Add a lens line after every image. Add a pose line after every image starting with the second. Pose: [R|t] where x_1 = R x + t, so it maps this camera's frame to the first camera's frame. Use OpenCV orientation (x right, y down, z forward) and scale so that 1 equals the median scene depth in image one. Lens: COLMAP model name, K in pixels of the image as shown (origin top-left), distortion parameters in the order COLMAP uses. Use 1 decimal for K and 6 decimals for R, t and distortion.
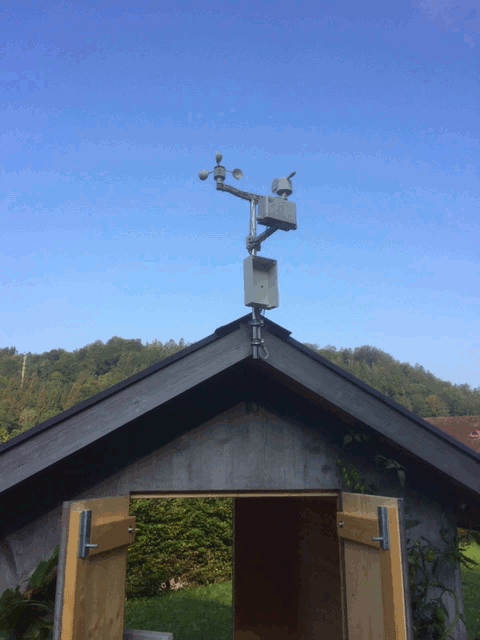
lens RADIAL K [[549.9, 0, 240.7], [0, 549.9, 320.7], [0, 0, 1]] dist [0.059613, -0.064753]
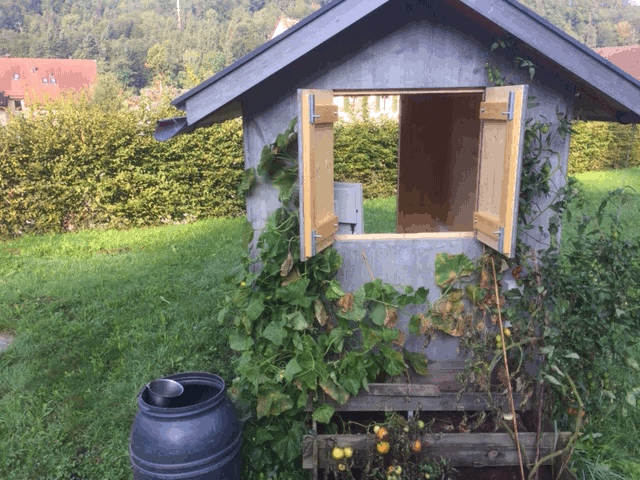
lens RADIAL K [[549.9, 0, 320.2], [0, 549.9, 241.6], [0, 0, 1]] dist [0.059613, -0.064753]
pose [[0.989969, 0.022413, -0.139494, -0.022779], [0.046765, 0.879695, 0.473233, -0.020865], [0.133319, -0.475009, 0.869823, -0.412374]]
